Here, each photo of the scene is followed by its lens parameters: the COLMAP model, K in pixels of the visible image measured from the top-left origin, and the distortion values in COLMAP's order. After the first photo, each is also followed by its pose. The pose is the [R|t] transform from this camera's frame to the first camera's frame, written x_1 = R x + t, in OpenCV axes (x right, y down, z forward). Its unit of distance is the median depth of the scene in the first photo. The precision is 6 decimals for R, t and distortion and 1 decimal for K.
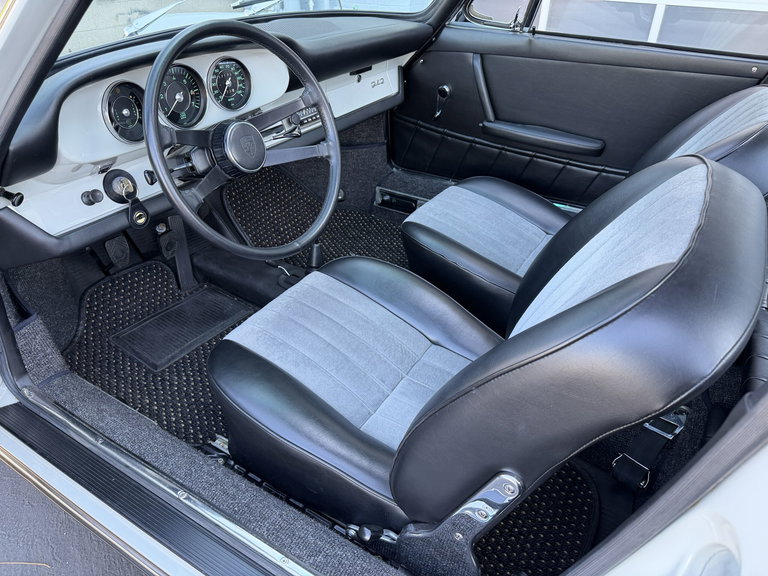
lens RADIAL K [[532.5, 0, 384.0], [0, 532.5, 288.0], [0, 0, 1]] dist [0.088509, -0.153858]
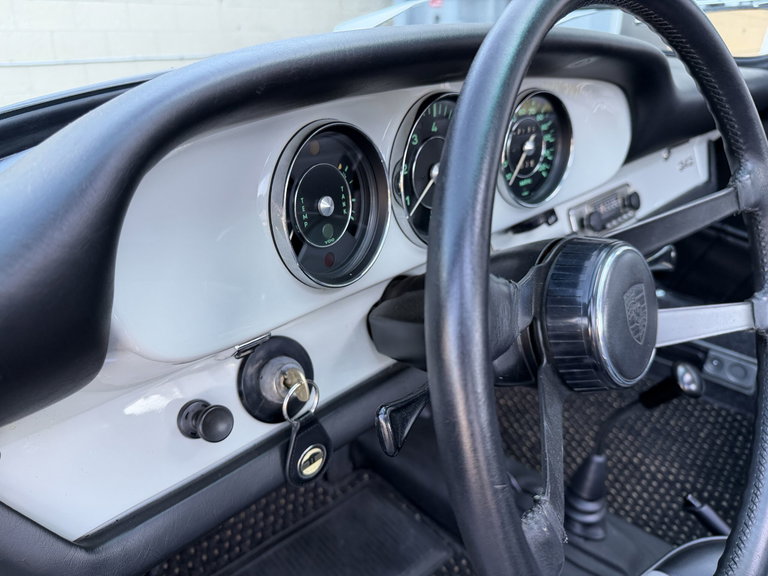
lens RADIAL K [[547.4, 0, 384.0], [0, 547.4, 288.0], [0, 0, 1]] dist [0.043235, -0.083854]
pose [[0.976338, 0.086438, -0.198222, -0.303265], [-0.113722, 0.984883, -0.130664, -0.190200], [0.183931, 0.150115, 0.971409, 0.548263]]
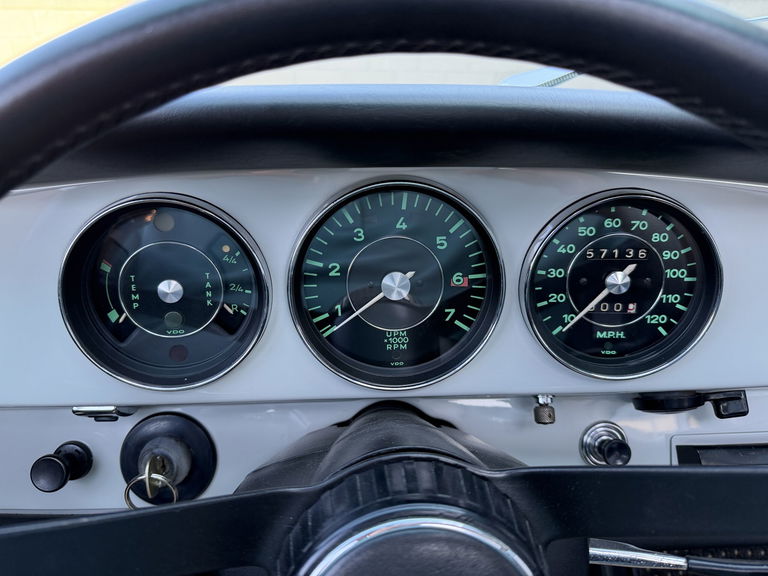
lens RADIAL K [[547.4, 0, 384.0], [0, 547.4, 288.0], [0, 0, 1]] dist [0.043235, -0.083854]
pose [[0.563108, 0.293763, -0.772407, -0.139606], [-0.456657, 0.889626, 0.005428, -0.322499], [0.688748, 0.349669, 0.635105, 0.739671]]
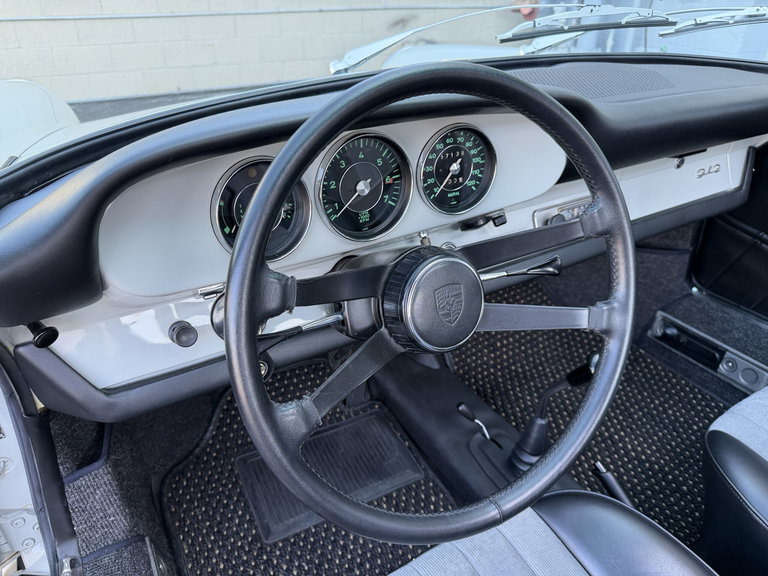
lens RADIAL K [[532.5, 0, 384.0], [0, 532.5, 288.0], [0, 0, 1]] dist [0.088509, -0.153858]
pose [[0.887871, 0.225272, -0.401170, -0.095908], [-0.246861, 0.969048, -0.002198, -0.233192], [0.388258, 0.100985, 0.916001, 0.453376]]
